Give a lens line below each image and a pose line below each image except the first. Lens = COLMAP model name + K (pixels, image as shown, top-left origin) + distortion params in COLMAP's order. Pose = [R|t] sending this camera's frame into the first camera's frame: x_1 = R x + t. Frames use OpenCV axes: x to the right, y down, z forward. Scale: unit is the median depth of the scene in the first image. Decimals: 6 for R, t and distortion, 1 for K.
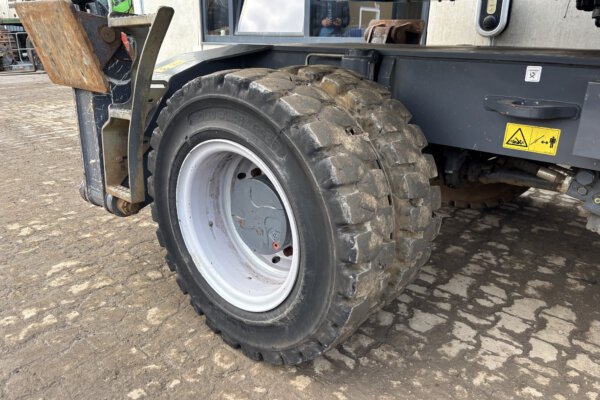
lens RADIAL K [[455.3, 0, 298.2], [0, 455.3, 197.4], [0, 0, 1]] dist [0.069830, -0.084362]
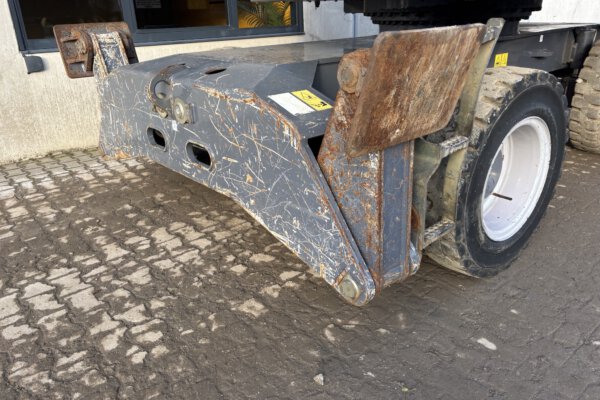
lens RADIAL K [[455.3, 0, 298.2], [0, 455.3, 197.4], [0, 0, 1]] dist [0.069830, -0.084362]
pose [[0.190196, -0.387879, 0.901873, -0.621900], [0.363684, 0.881121, 0.302257, -0.128469], [-0.911899, 0.270509, 0.308651, 0.151320]]
